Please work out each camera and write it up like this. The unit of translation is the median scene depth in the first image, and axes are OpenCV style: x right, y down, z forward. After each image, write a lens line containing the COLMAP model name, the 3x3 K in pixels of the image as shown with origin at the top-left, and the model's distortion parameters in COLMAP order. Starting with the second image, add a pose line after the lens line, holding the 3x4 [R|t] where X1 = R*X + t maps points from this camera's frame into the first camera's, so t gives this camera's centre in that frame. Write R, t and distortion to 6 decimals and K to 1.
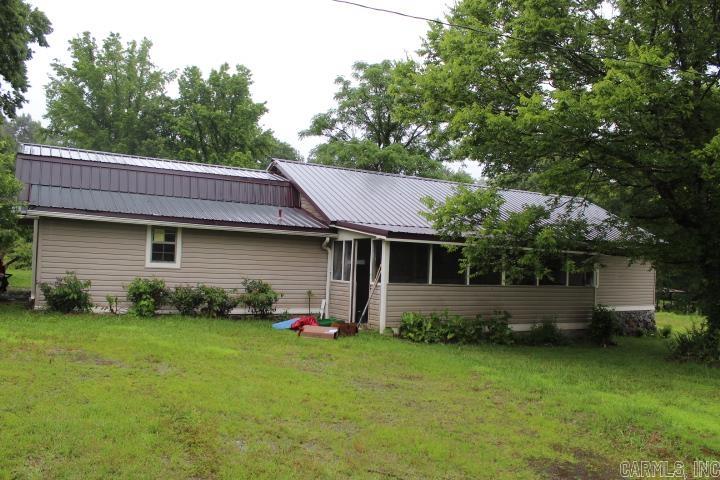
lens RADIAL K [[607.1, 0, 358.1], [0, 607.1, 241.3], [0, 0, 1]] dist [-0.150069, 0.128067]
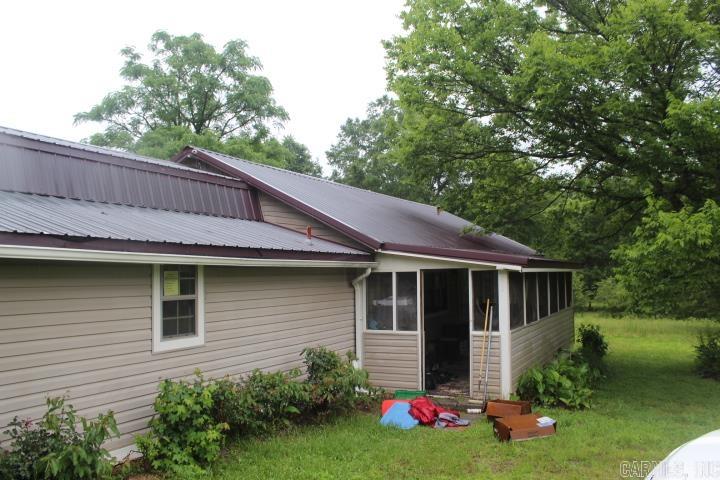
lens RADIAL K [[607.1, 0, 361.6], [0, 607.1, 236.0], [0, 0, 1]] dist [-0.150069, 0.128067]
pose [[0.836966, -0.019675, 0.546901, -0.459498], [0.028909, 0.999548, -0.008283, -0.039703], [-0.546491, 0.022743, 0.837156, 0.492008]]
